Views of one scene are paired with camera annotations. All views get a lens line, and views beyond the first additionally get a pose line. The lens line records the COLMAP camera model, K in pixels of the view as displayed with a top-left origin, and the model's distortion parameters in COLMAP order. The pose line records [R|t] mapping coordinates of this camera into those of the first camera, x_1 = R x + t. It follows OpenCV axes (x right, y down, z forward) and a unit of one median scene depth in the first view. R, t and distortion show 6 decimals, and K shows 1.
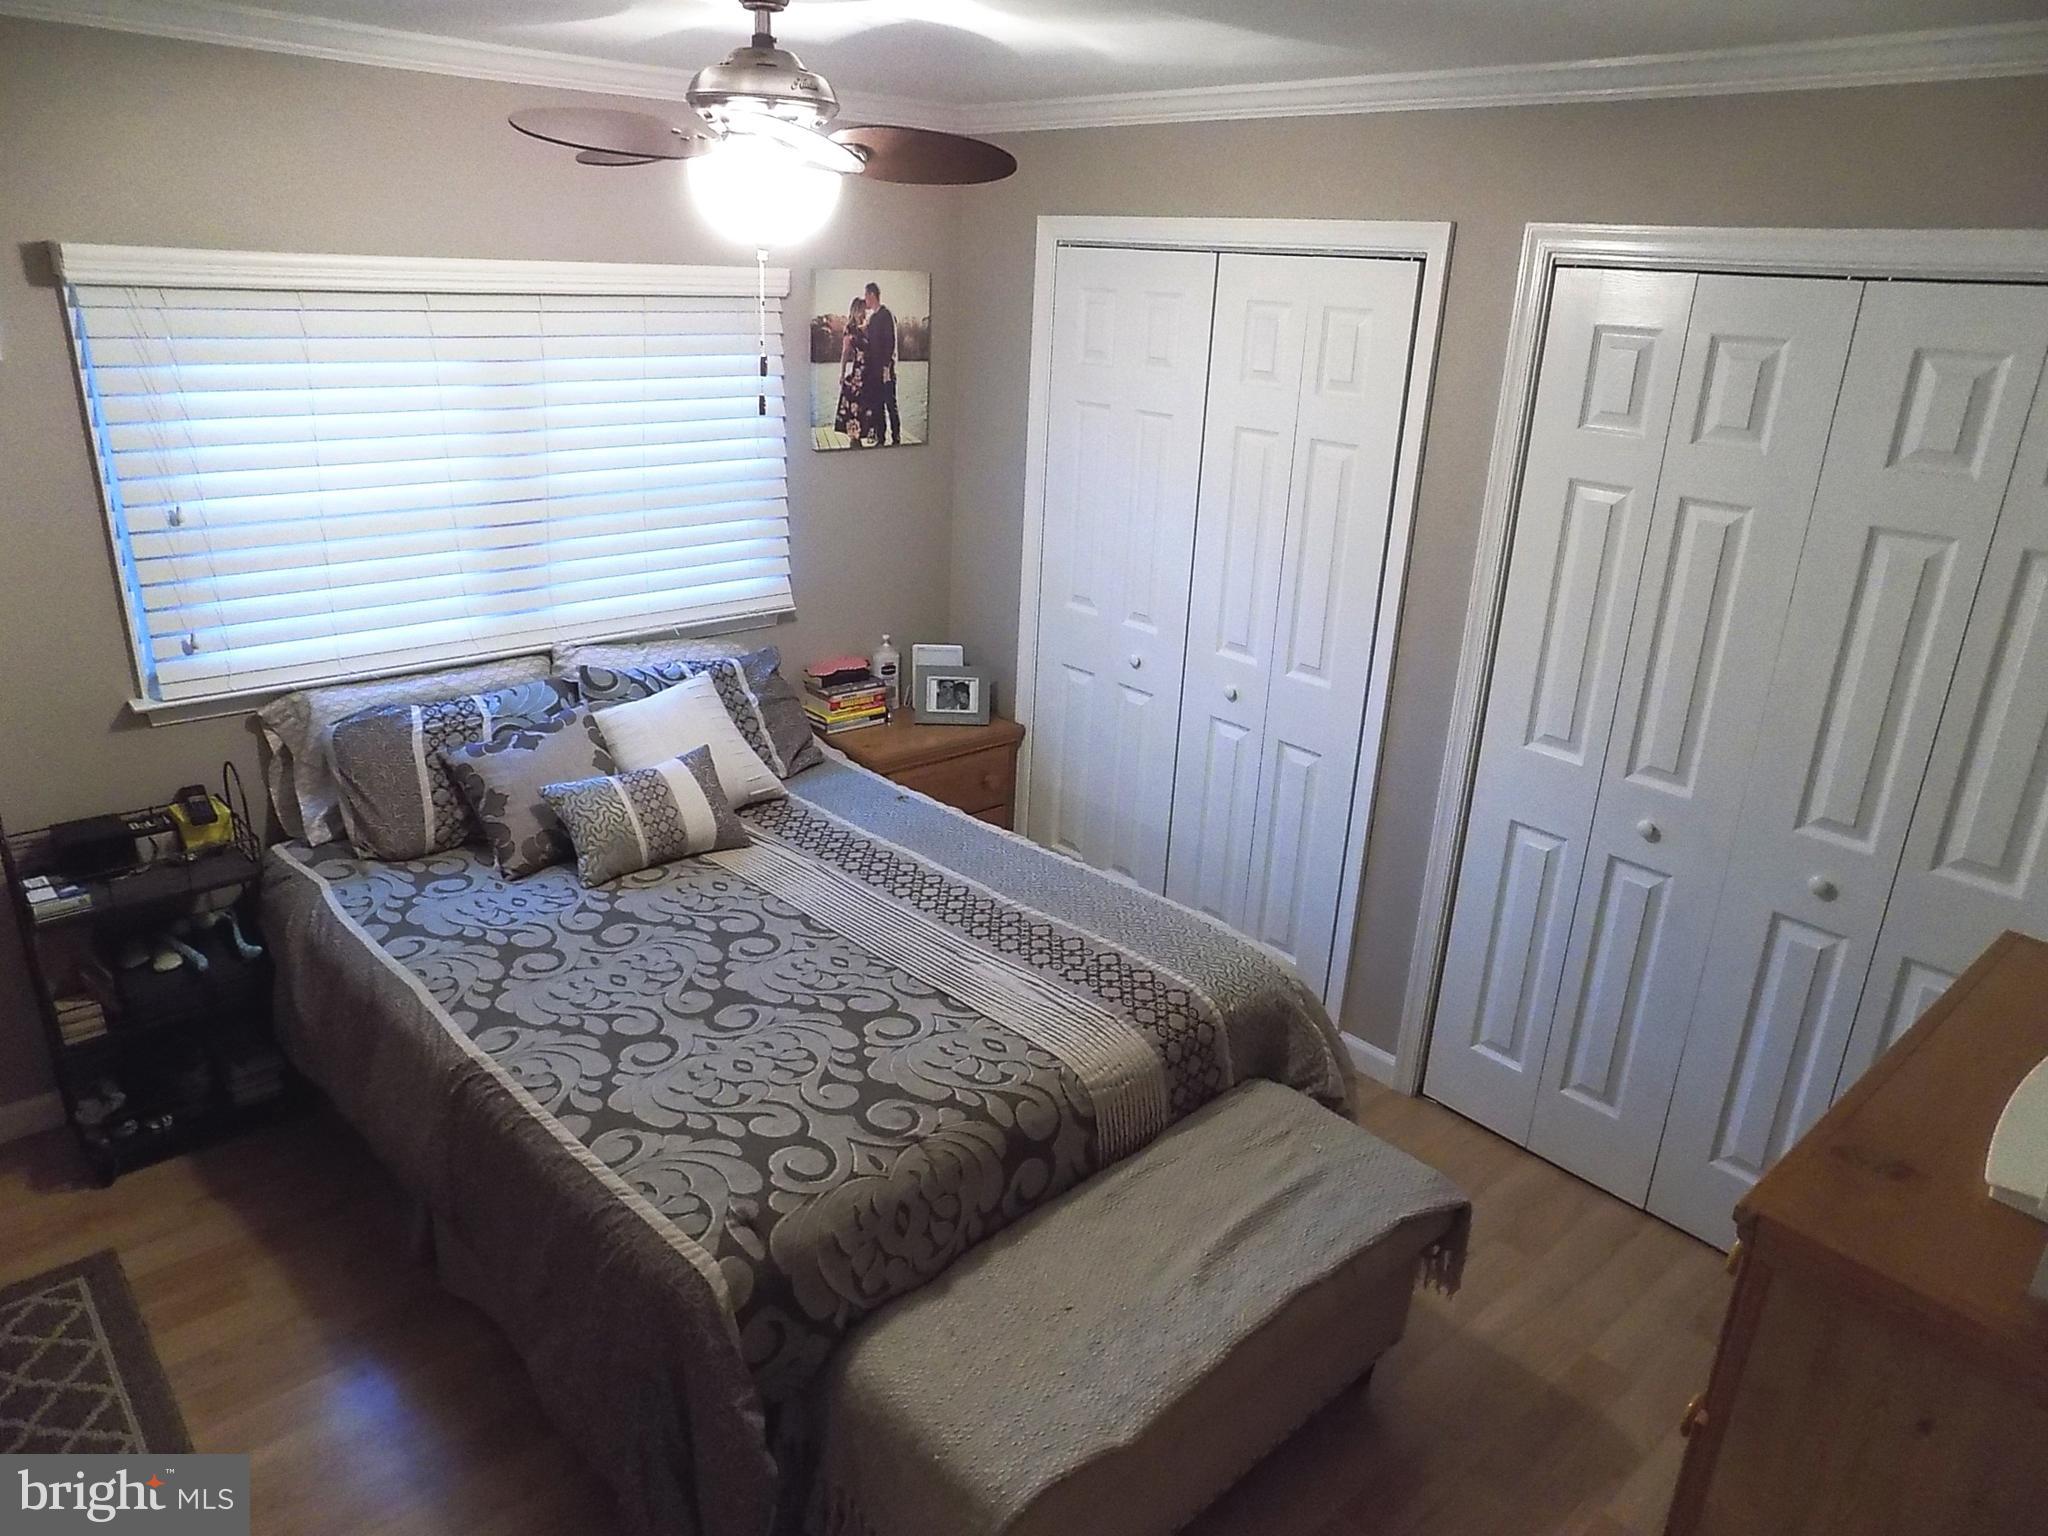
lens RADIAL K [[1388.3, 0, 1015.1], [0, 1388.3, 770.4], [0, 0, 1]] dist [-0.073143, 0.085811]
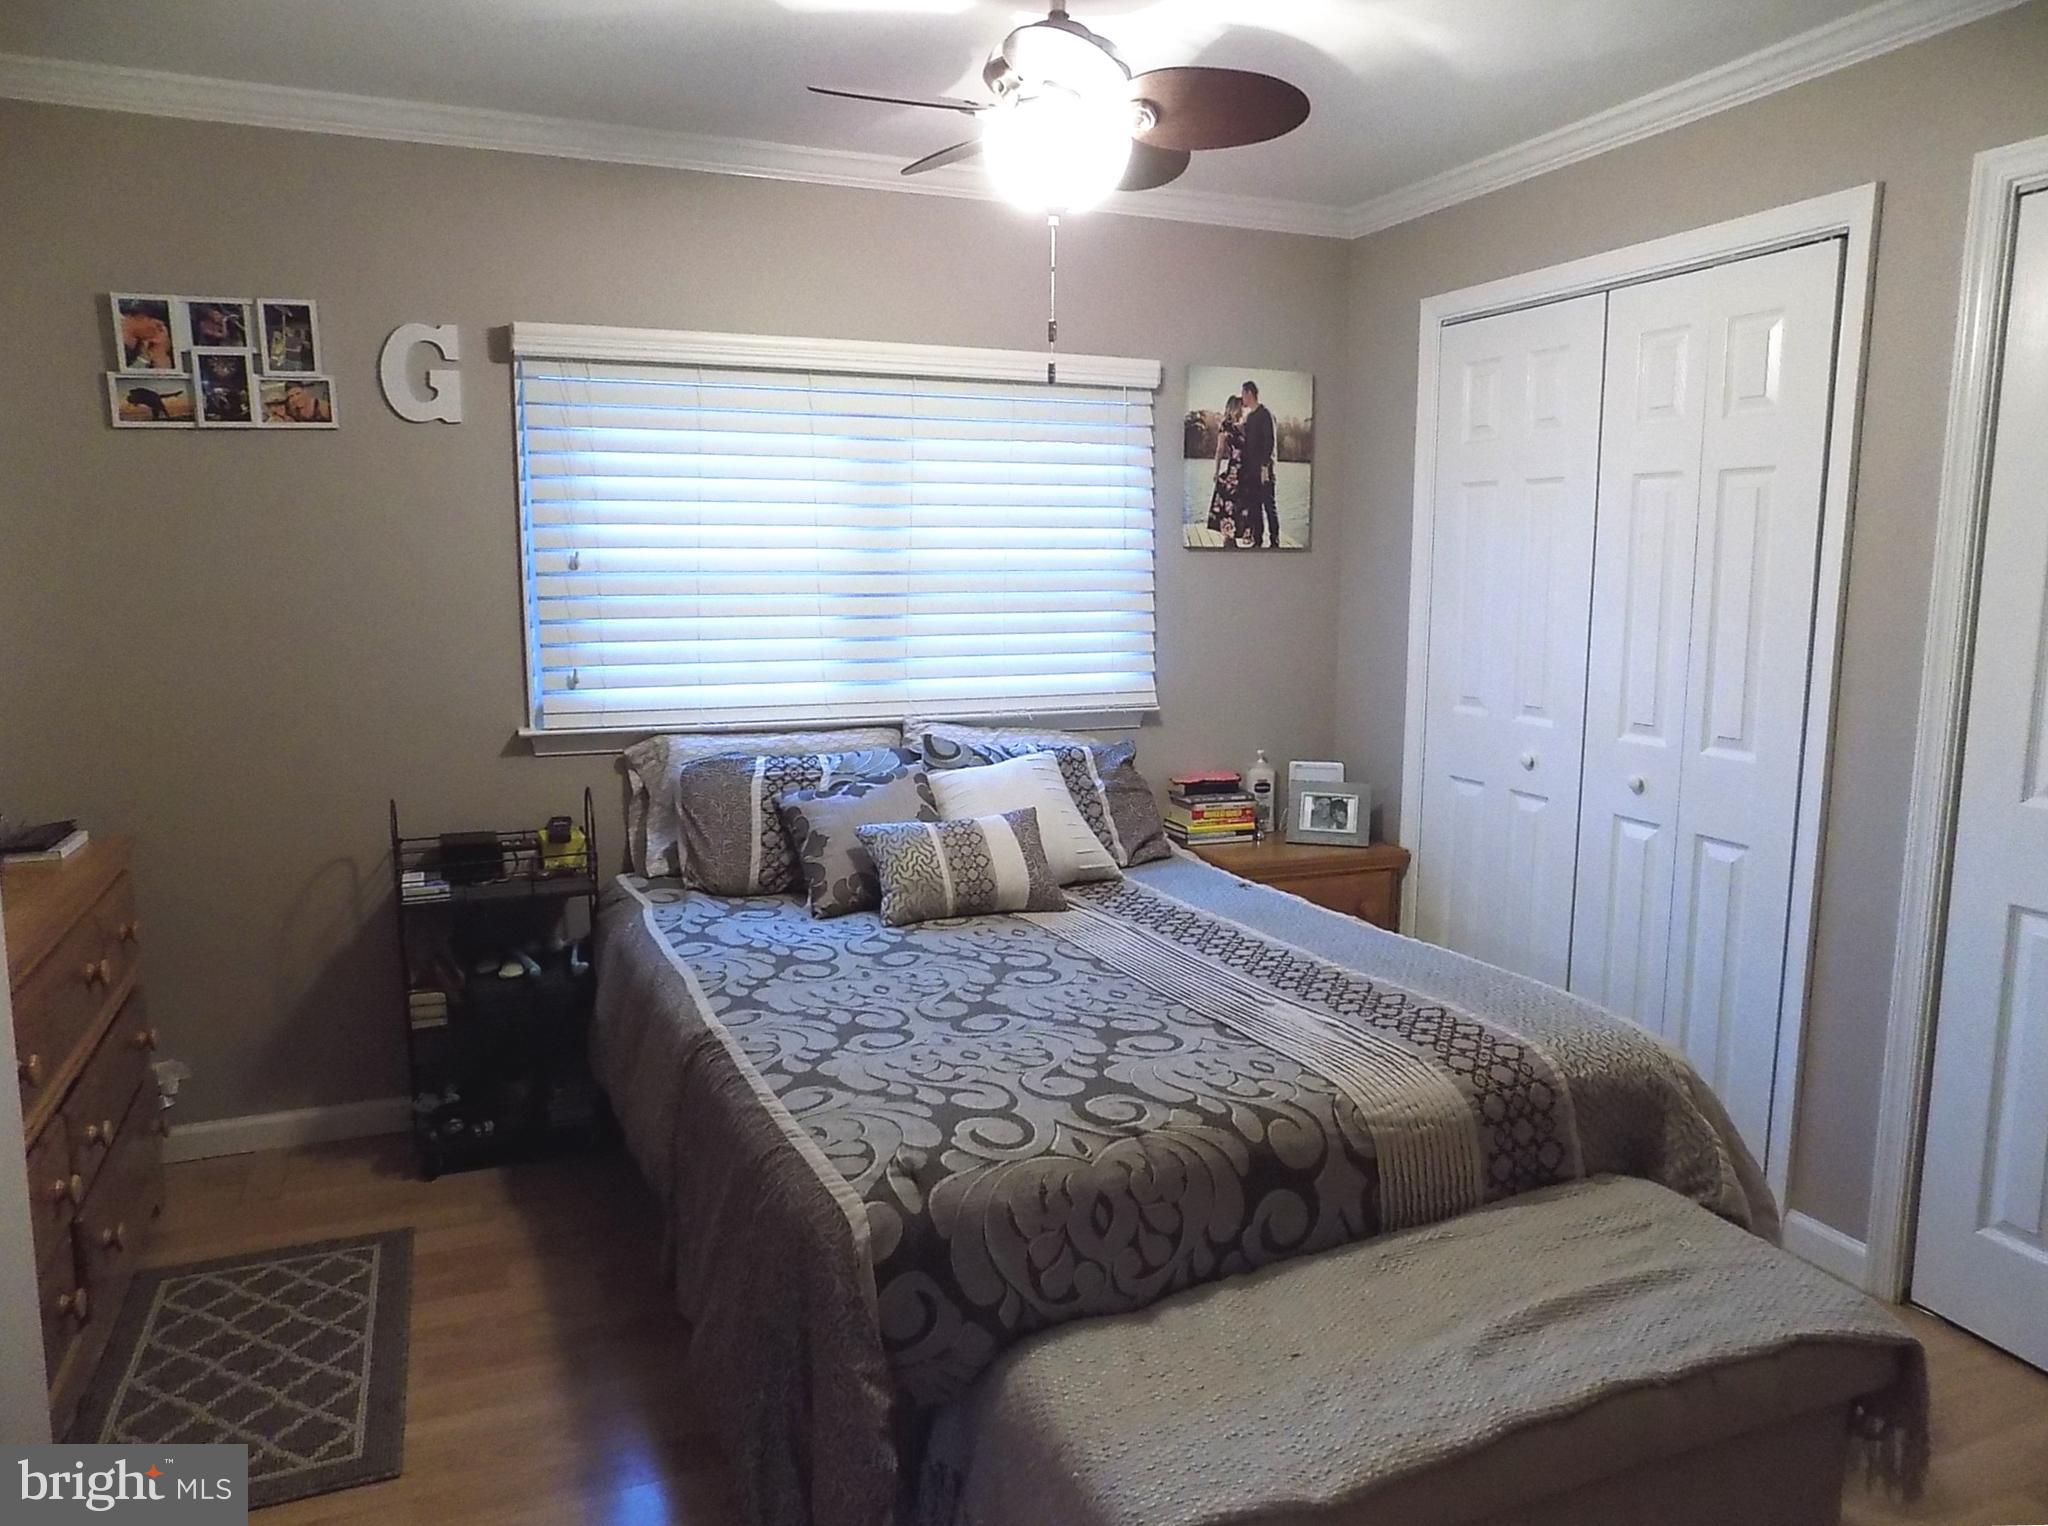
lens RADIAL K [[1407.9, 0, 1024.0], [0, 1407.9, 763.0], [0, 0, 1]] dist [-0.075094, 0.080712]
pose [[0.941342, 0.011546, -0.337258, 0.108254], [-0.084489, 0.975647, -0.202421, 0.164745], [0.326707, 0.219042, 0.919393, 0.107800]]
